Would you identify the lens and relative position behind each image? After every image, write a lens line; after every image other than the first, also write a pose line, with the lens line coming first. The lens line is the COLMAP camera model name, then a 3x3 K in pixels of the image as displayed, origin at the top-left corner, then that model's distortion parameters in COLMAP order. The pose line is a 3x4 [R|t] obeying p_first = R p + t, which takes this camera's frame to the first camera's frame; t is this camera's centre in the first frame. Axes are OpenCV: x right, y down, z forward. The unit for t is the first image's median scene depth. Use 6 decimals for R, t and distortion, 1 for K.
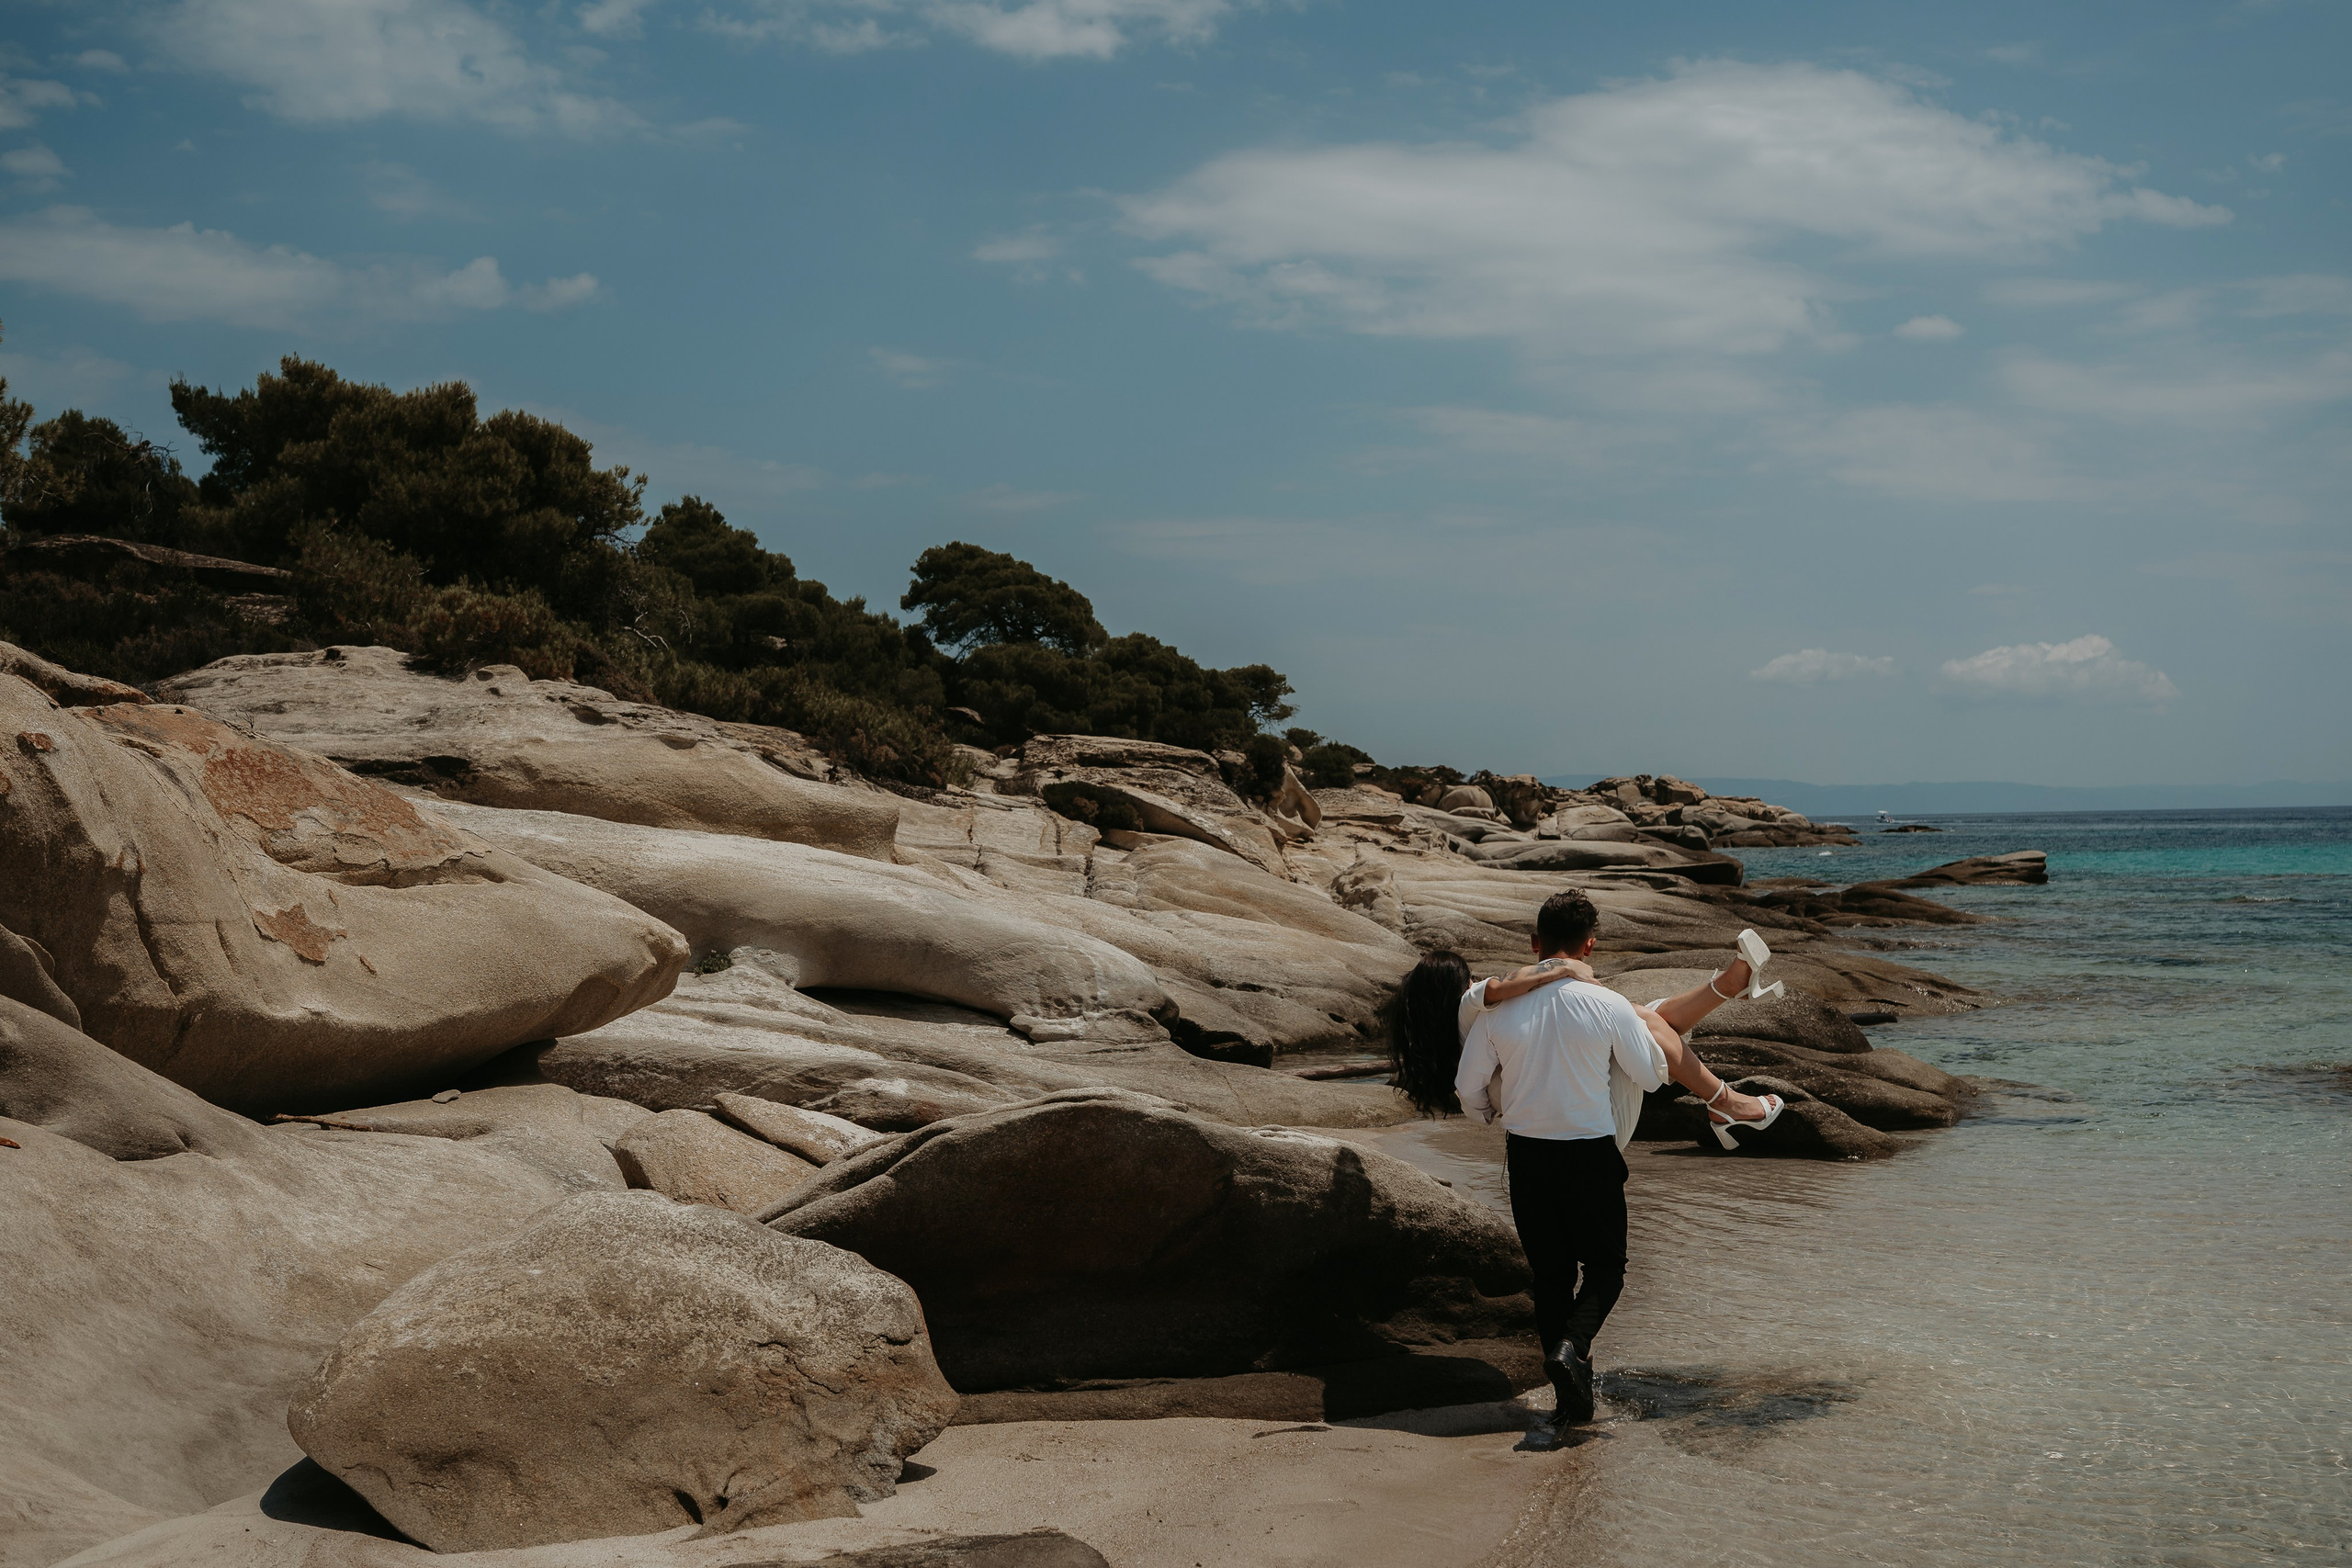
lens RADIAL K [[2330.9, 0, 1207.4], [0, 2330.9, 778.7], [0, 0, 1]] dist [-0.202448, 0.231123]
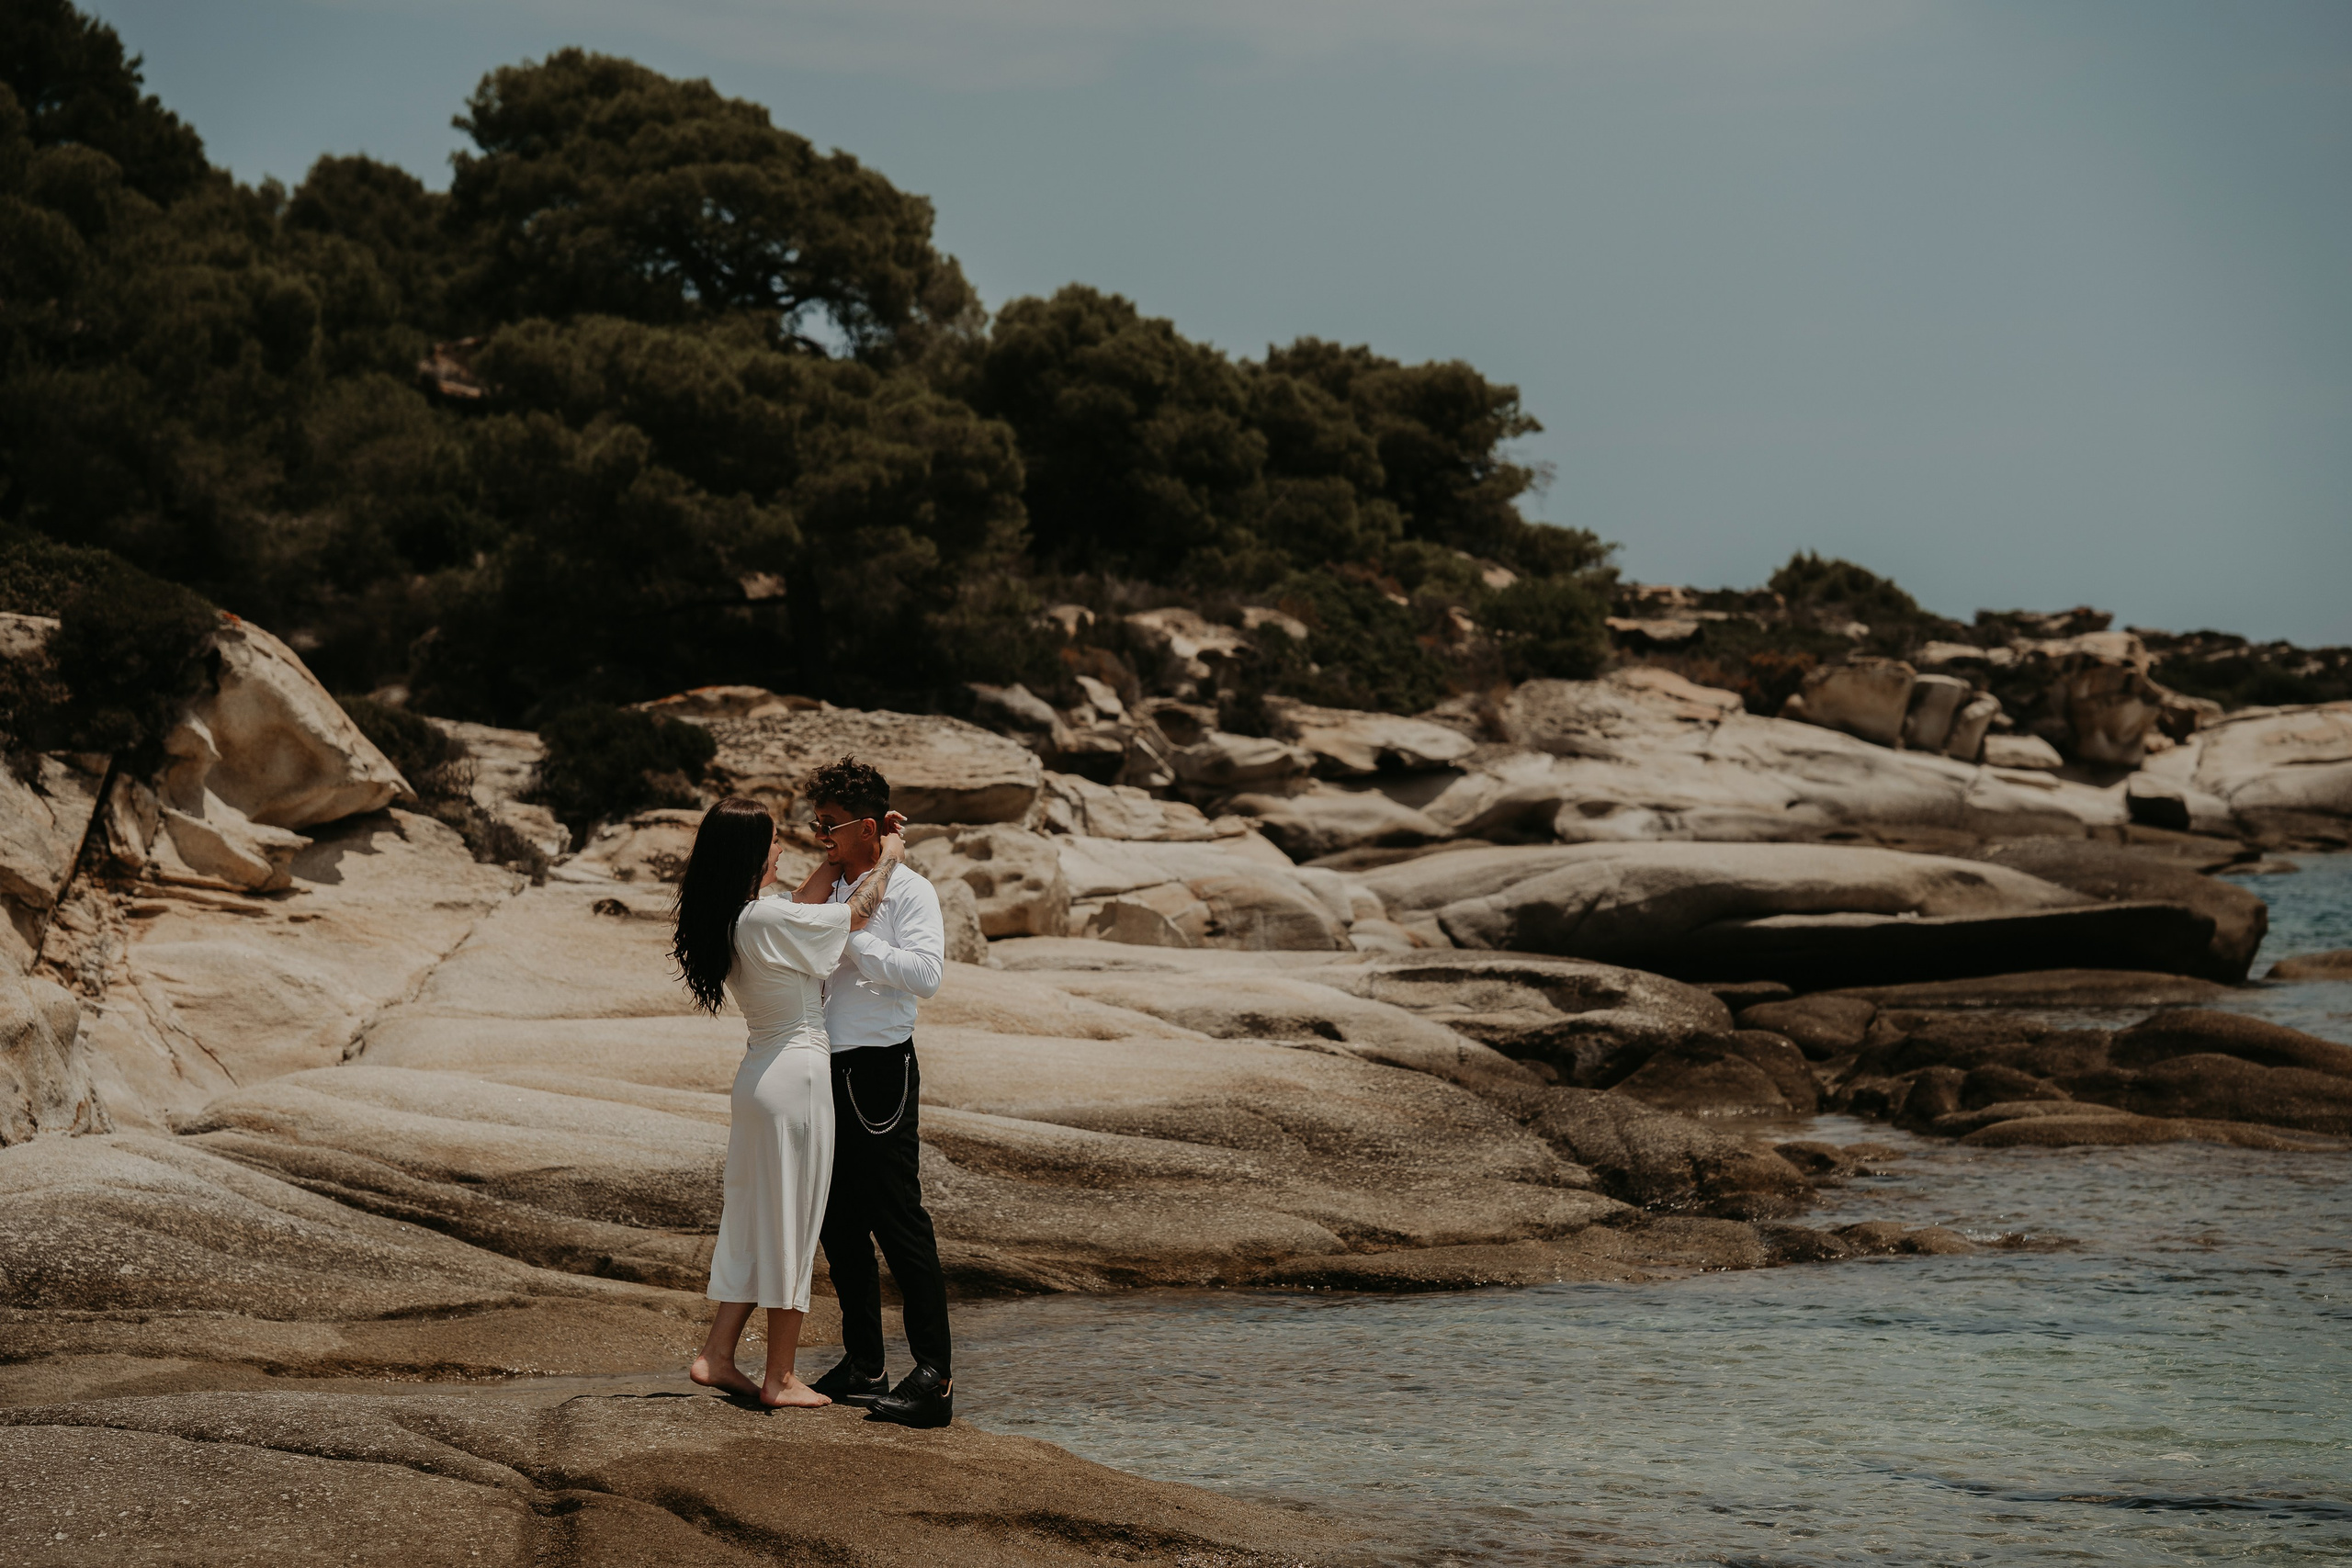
lens RADIAL K [[5611.0, 0, 1167.4], [0, 5611.0, 756.4], [0, 0, 1]] dist [0.609339, 0.189964]
pose [[0.995701, -0.013034, -0.091709, 0.273422], [0.014777, 0.999723, 0.018344, -0.005130], [0.091444, -0.019620, 0.995617, 0.263104]]
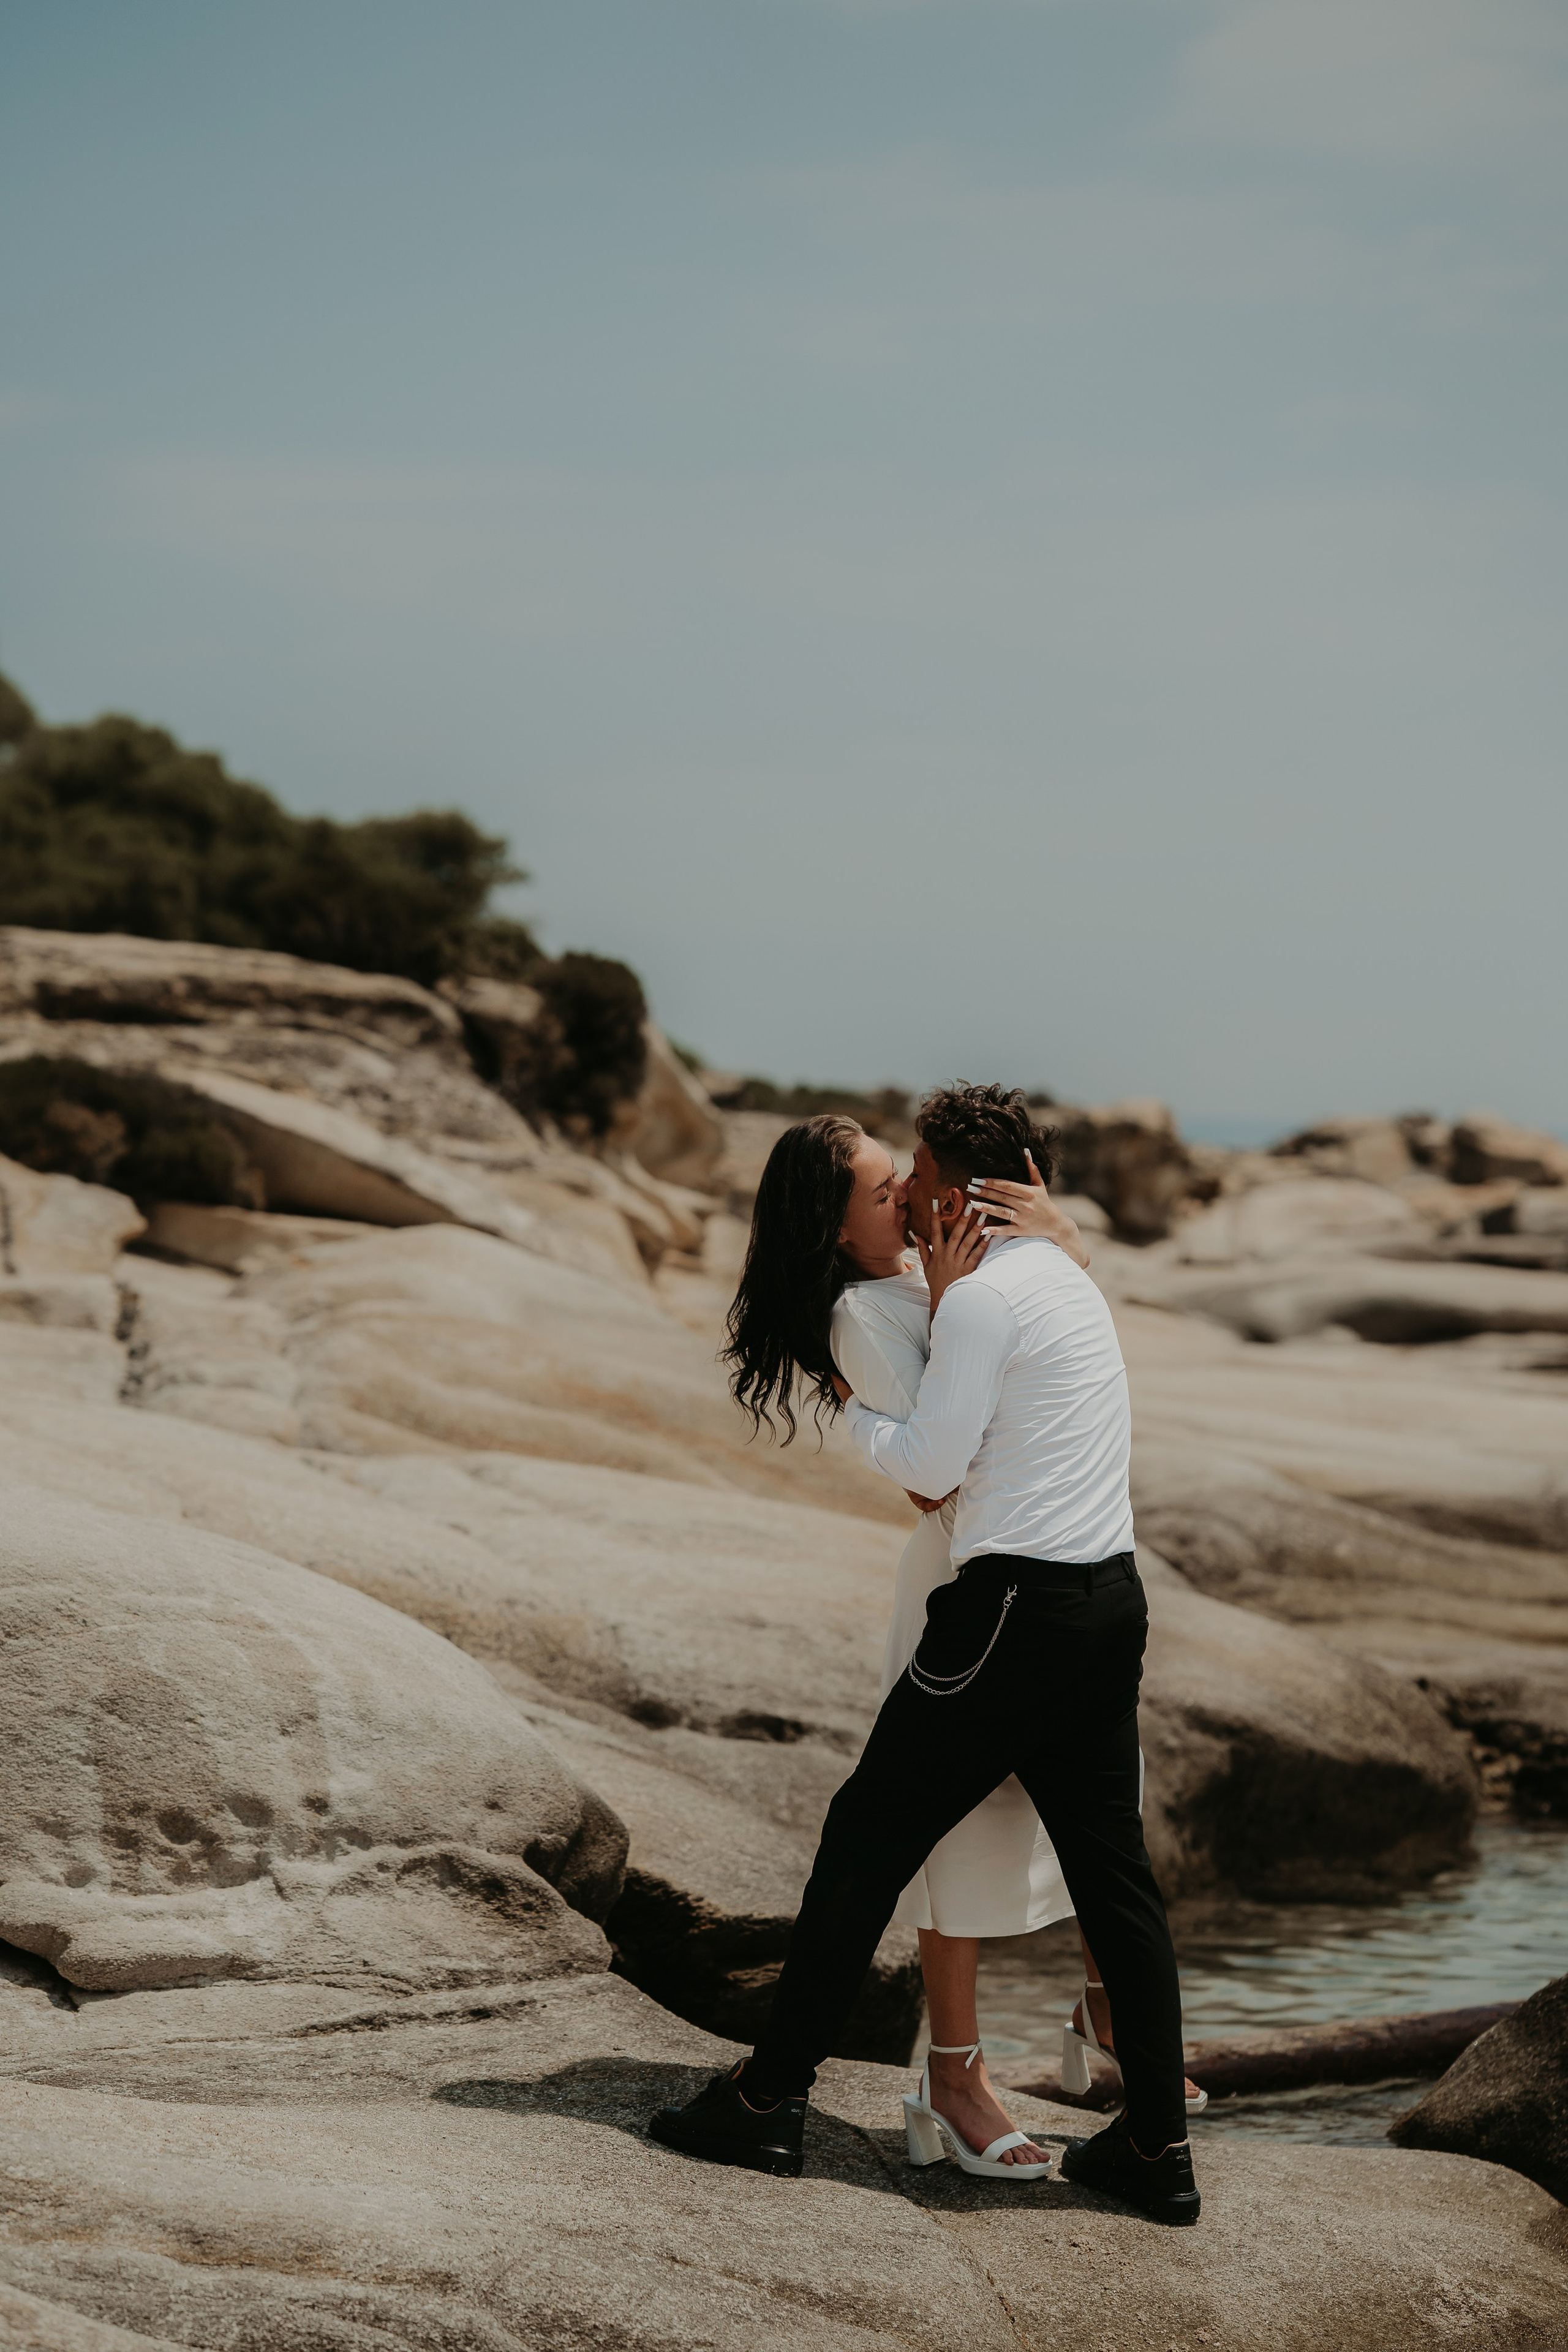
lens RADIAL K [[5894.3, 0, 808.9], [0, 5894.3, 1105.4], [0, 0, 1]] dist [0.656195, 0.121752]
pose [[0.995750, 0.008112, 0.091739, -0.026046], [-0.007847, 0.999964, -0.003243, 0.009345], [-0.091762, 0.002509, 0.995778, 0.162762]]
